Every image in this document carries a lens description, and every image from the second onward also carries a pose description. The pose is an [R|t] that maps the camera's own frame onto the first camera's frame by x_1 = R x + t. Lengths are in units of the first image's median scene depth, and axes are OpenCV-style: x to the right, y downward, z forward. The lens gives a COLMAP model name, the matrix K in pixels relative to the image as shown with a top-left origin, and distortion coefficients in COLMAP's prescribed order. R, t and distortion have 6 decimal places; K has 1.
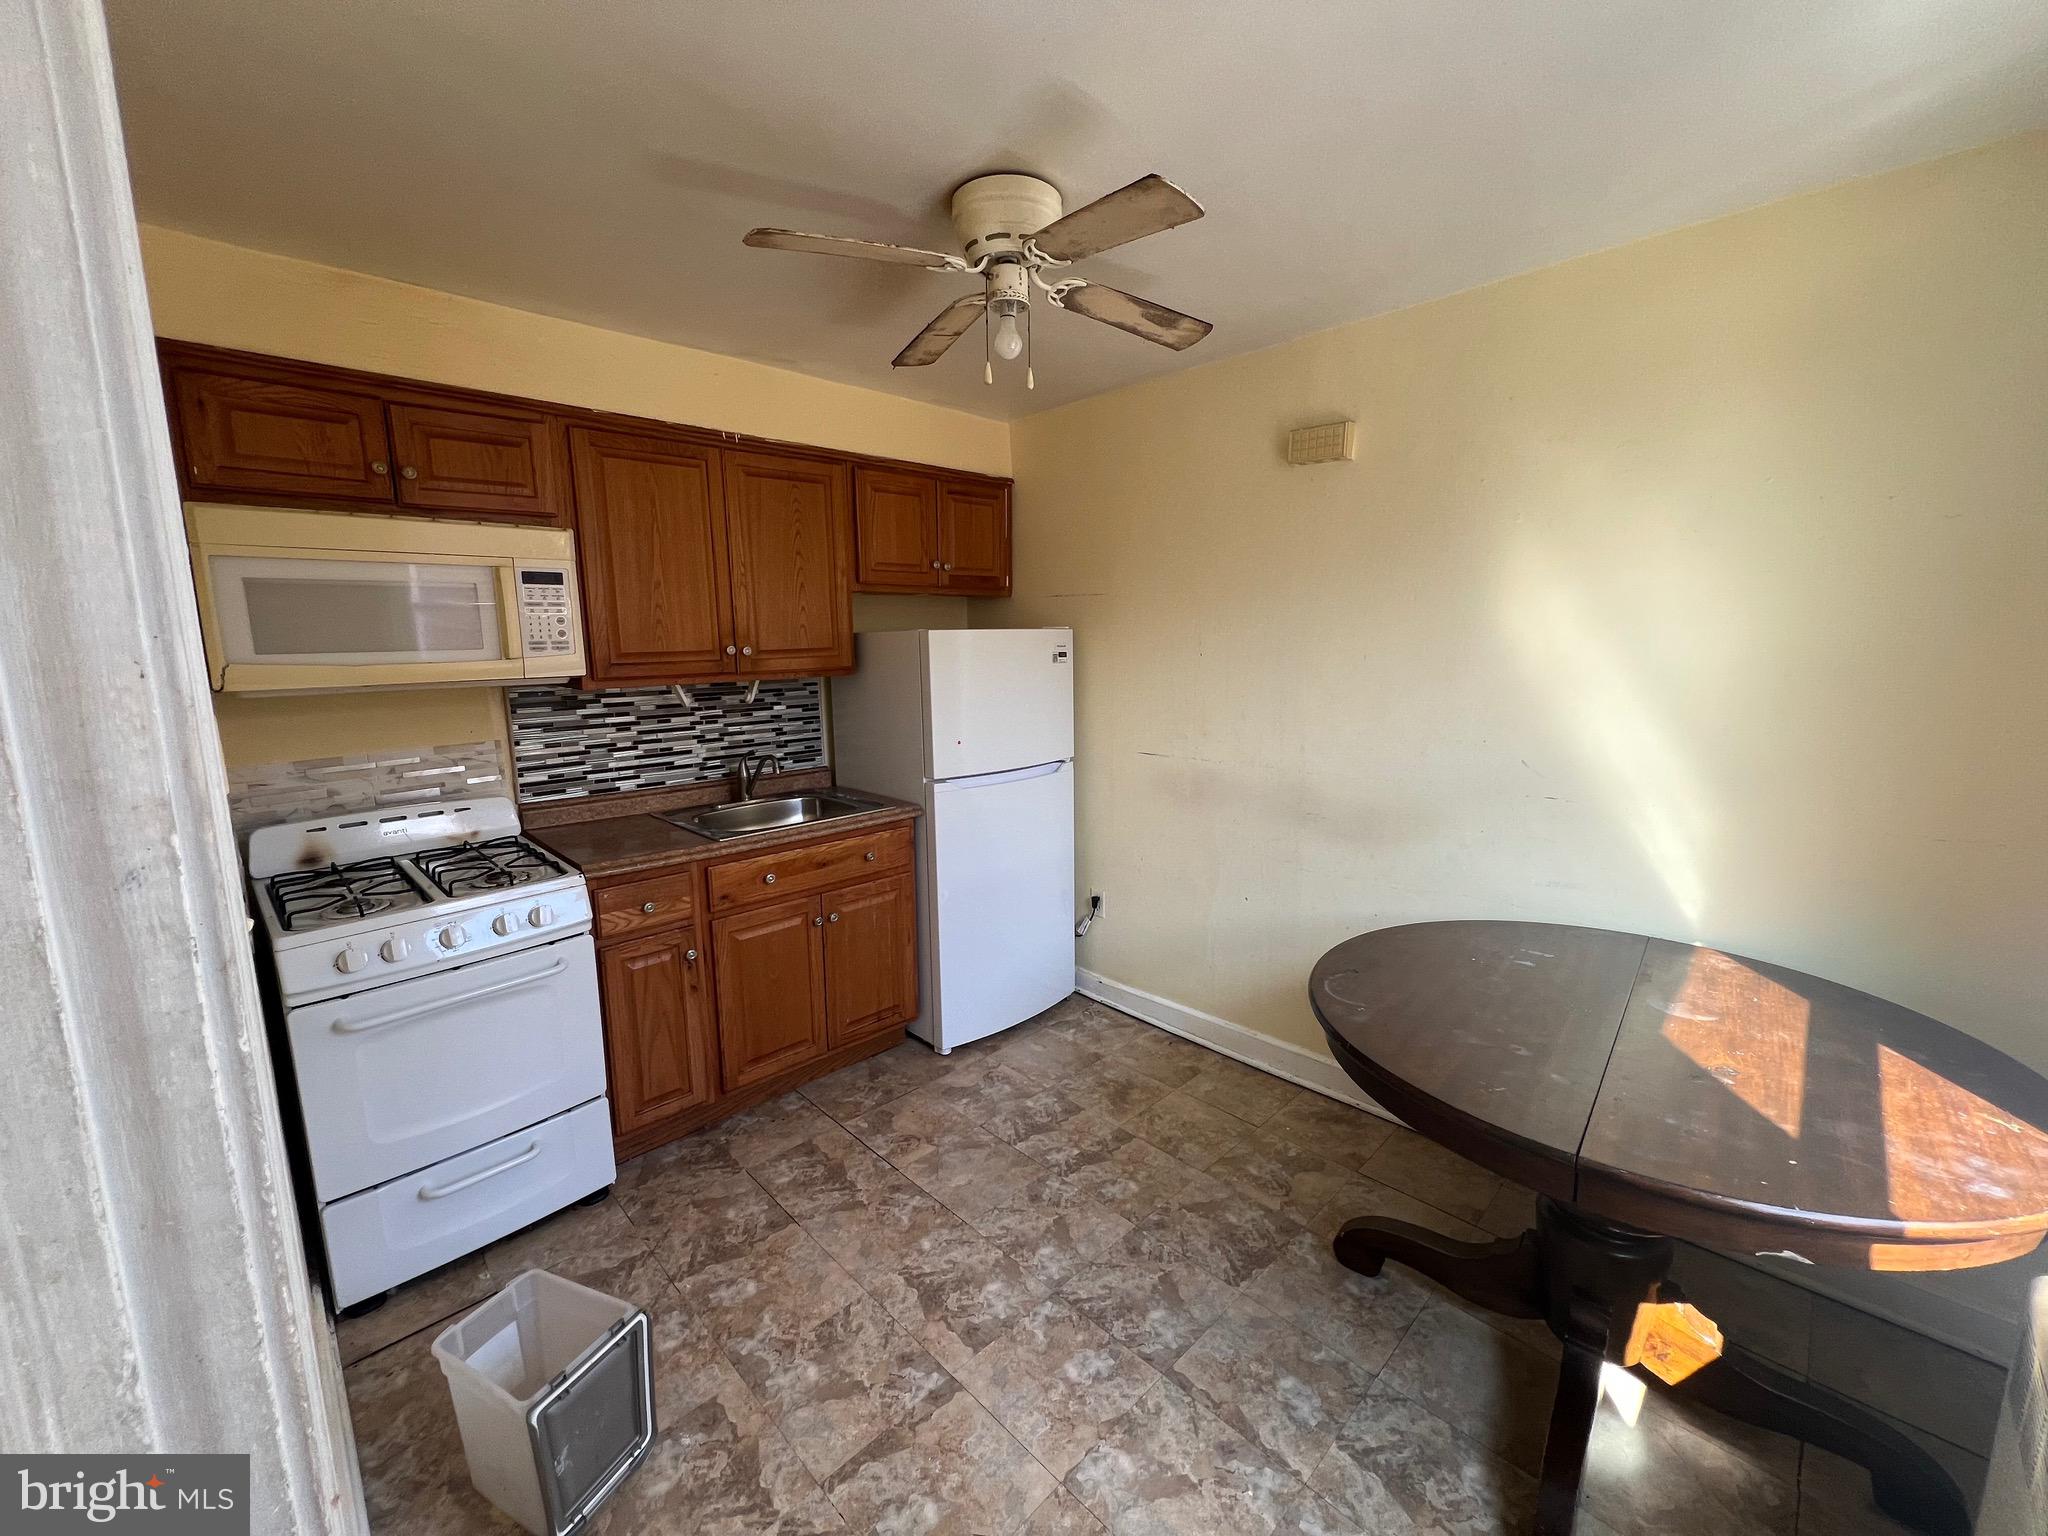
lens RADIAL K [[813.5, 0, 1023.5], [0, 813.5, 765.8], [0, 0, 1]] dist [-0.002527, 0.000944]
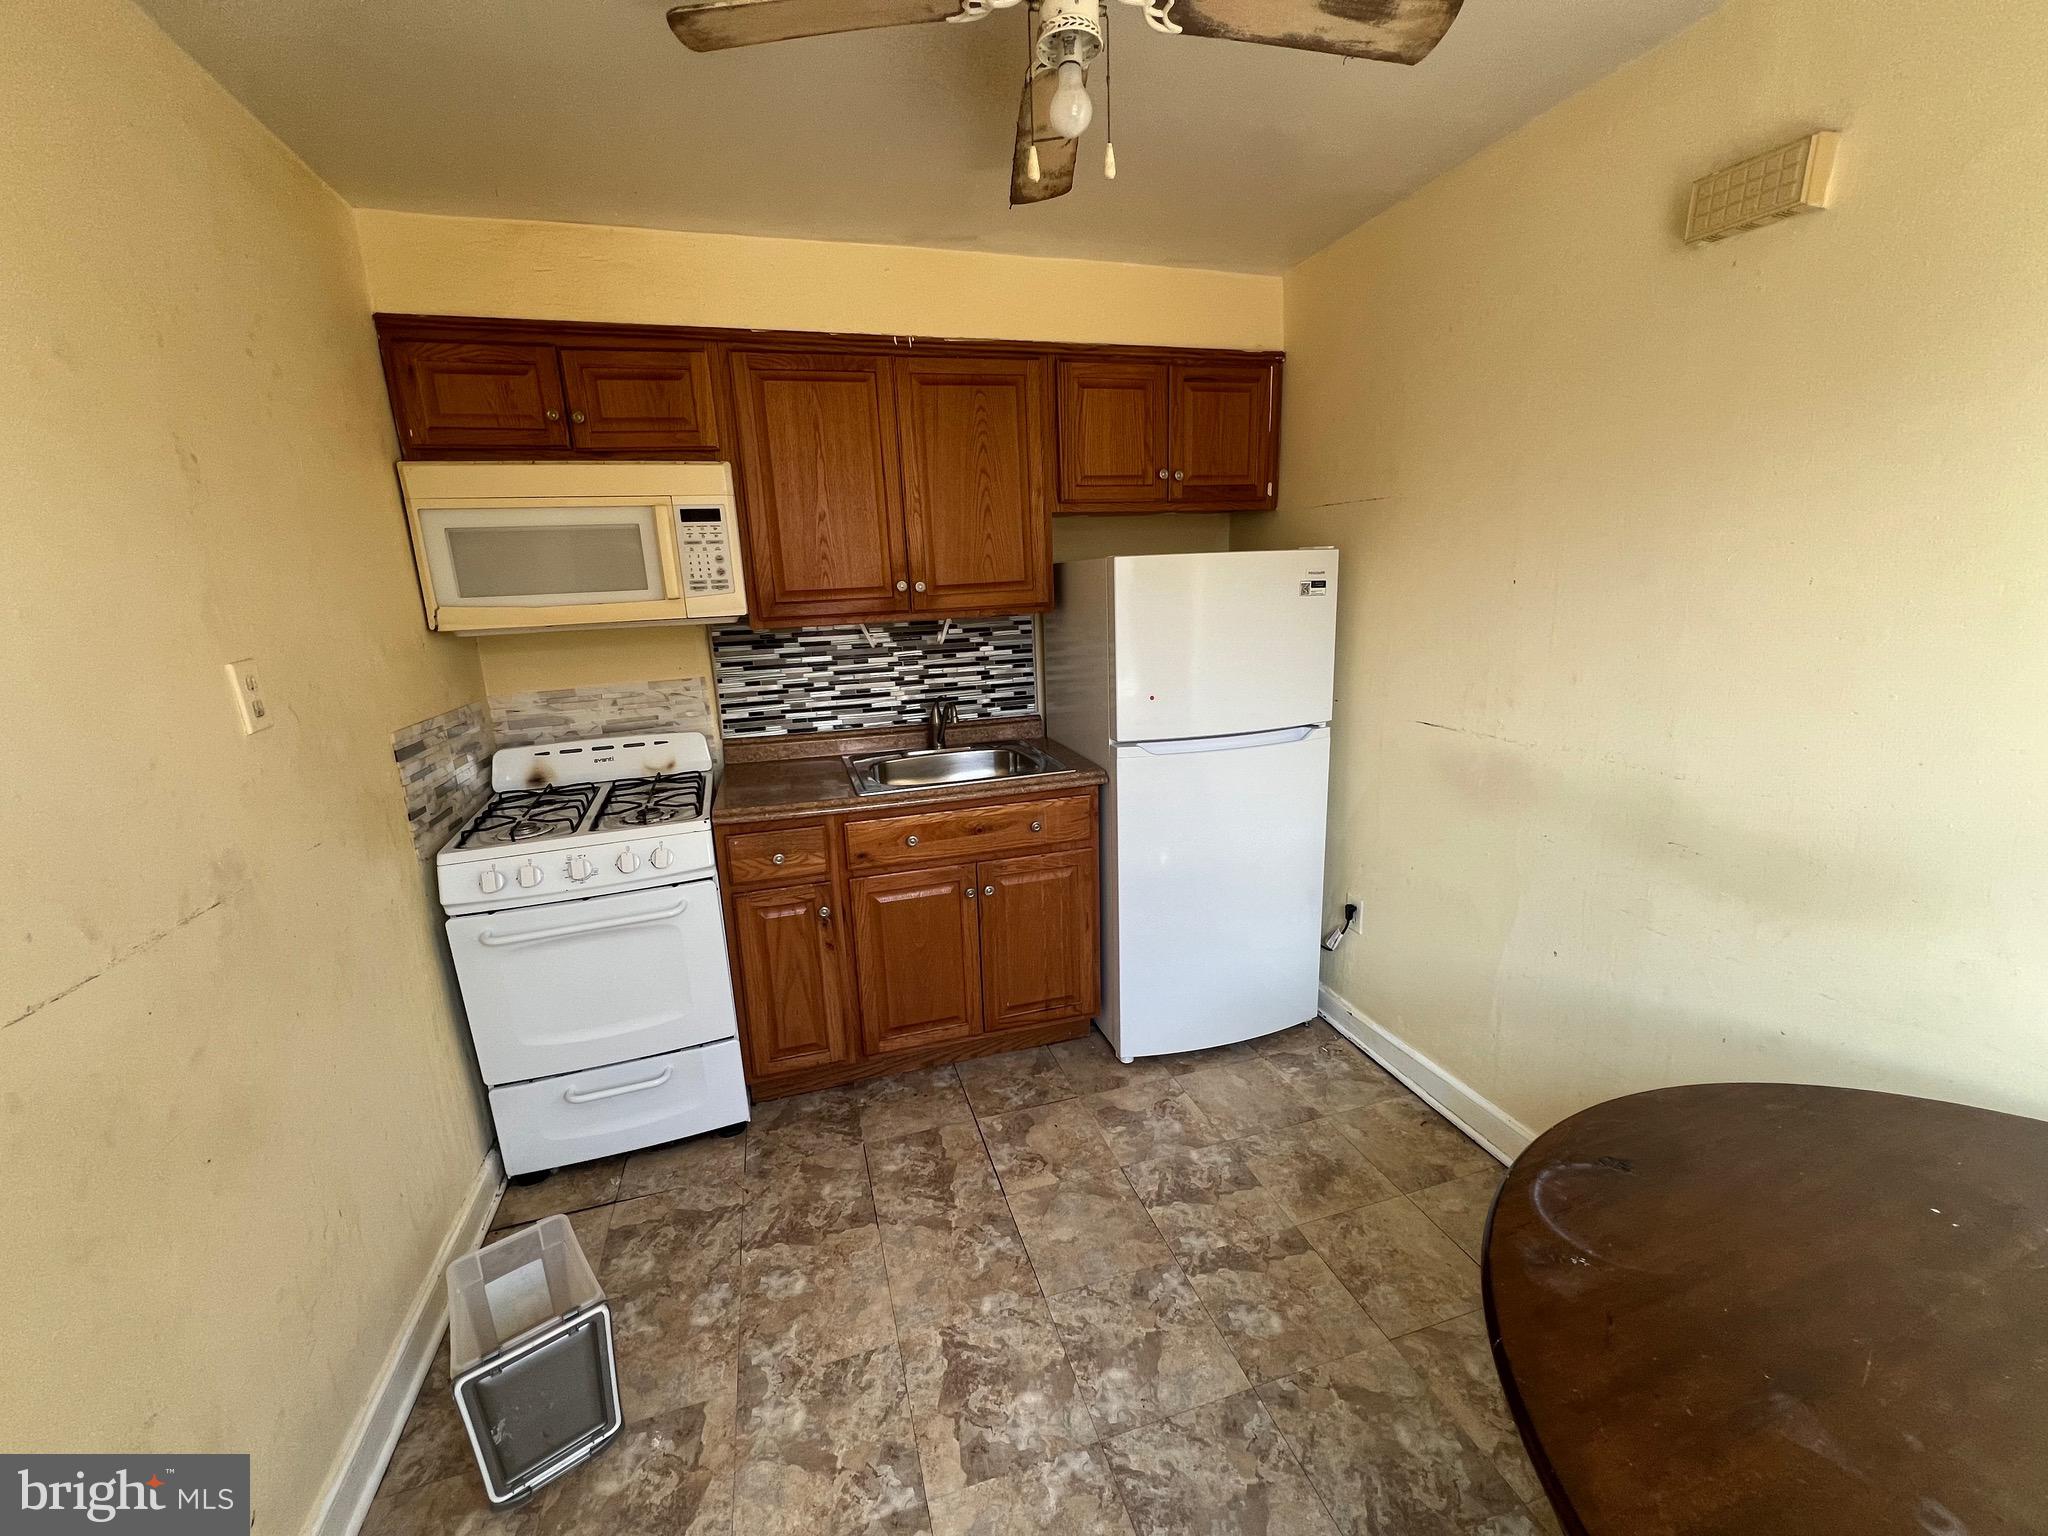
lens RADIAL K [[813.5, 0, 1028.9], [0, 813.5, 764.9], [0, 0, 1]] dist [-0.002527, 0.000944]
pose [[0.889255, 0.083886, -0.449654, 0.222022], [-0.046981, 0.994591, 0.092636, -0.038906], [0.454993, -0.061252, 0.888386, 0.279163]]
